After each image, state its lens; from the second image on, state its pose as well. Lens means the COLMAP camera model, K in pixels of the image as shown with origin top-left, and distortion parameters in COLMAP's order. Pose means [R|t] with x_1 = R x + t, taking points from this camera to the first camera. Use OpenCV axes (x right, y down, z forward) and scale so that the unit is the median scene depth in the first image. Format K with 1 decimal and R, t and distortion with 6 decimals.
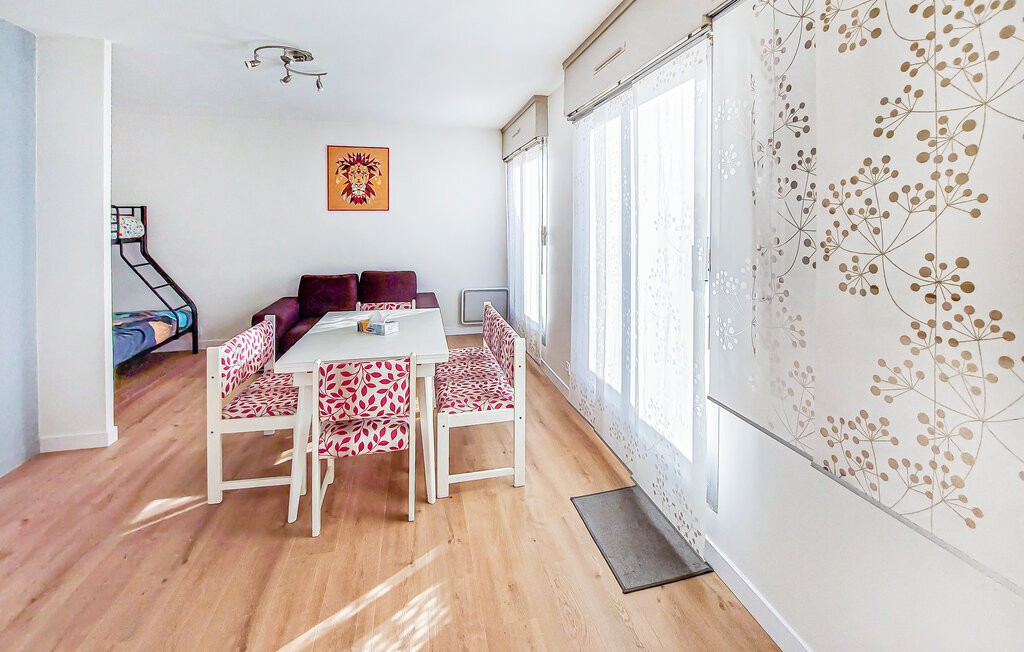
lens RADIAL K [[435.1, 0, 526.4], [0, 435.1, 224.8], [0, 0, 1]] dist [-0.008501, 0.000005]
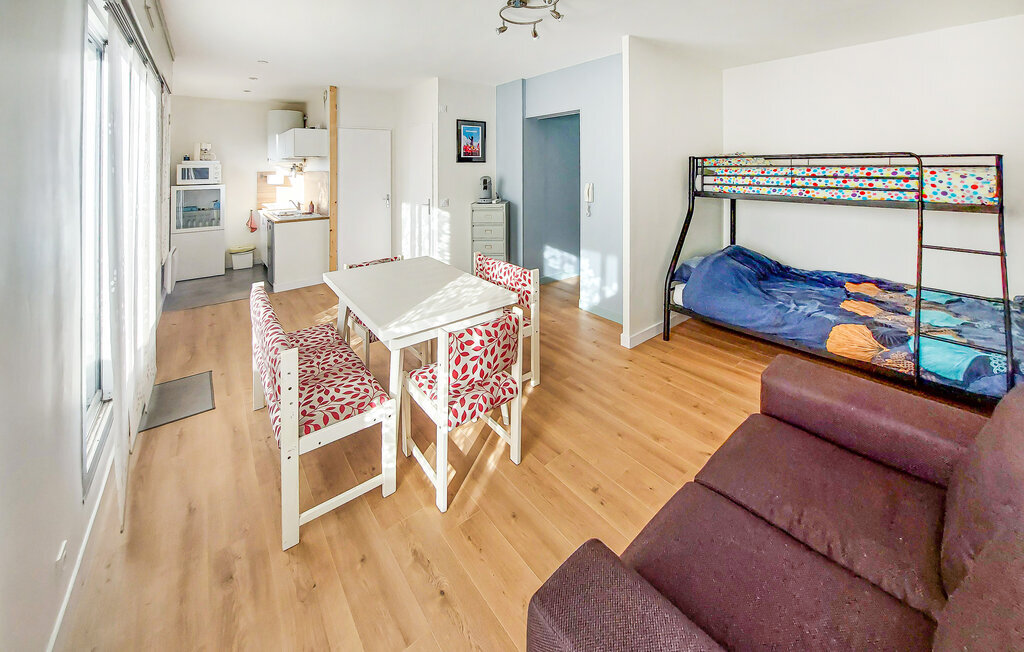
lens RADIAL K [[392.7, 0, 511.4], [0, 392.7, 165.2], [0, 0, 1]] dist [-0.000092, -0.000022]
pose [[-0.916858, 0.001647, -0.399209, -0.112334], [-0.003678, 0.999914, 0.012572, -0.030038], [0.399196, 0.012995, -0.916774, 1.289871]]
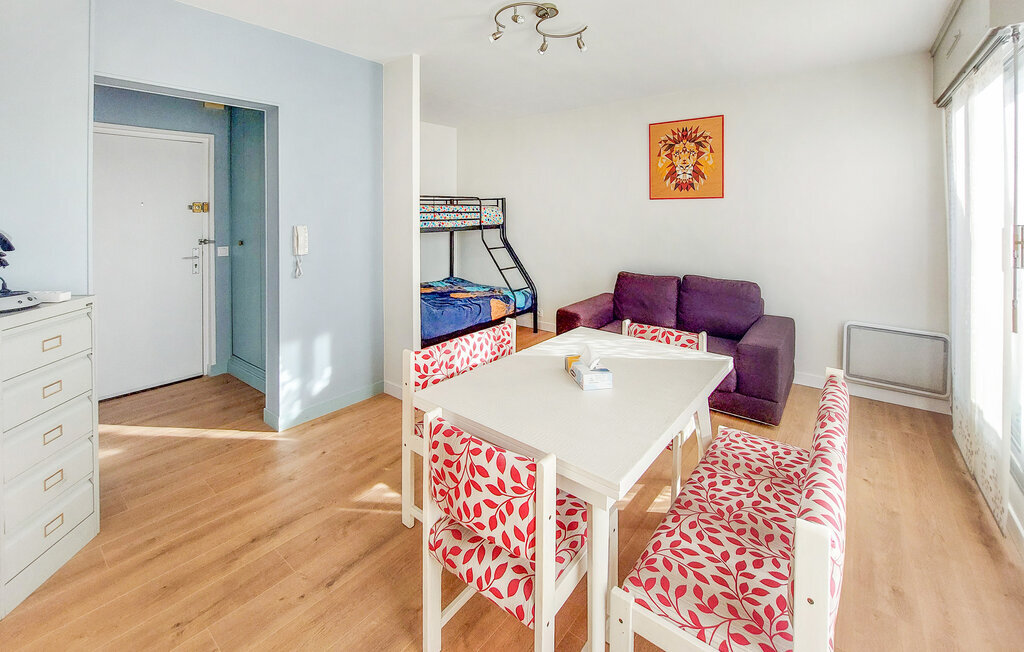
lens RADIAL K [[430.0, 0, 516.2], [0, 430.0, 208.2], [0, 0, 1]] dist [-0.010746, -0.000204]
pose [[0.608696, -0.002066, -0.793401, 0.071213], [-0.012929, 0.999838, -0.012523, -0.001724], [0.793298, 0.017880, 0.608571, 0.340440]]
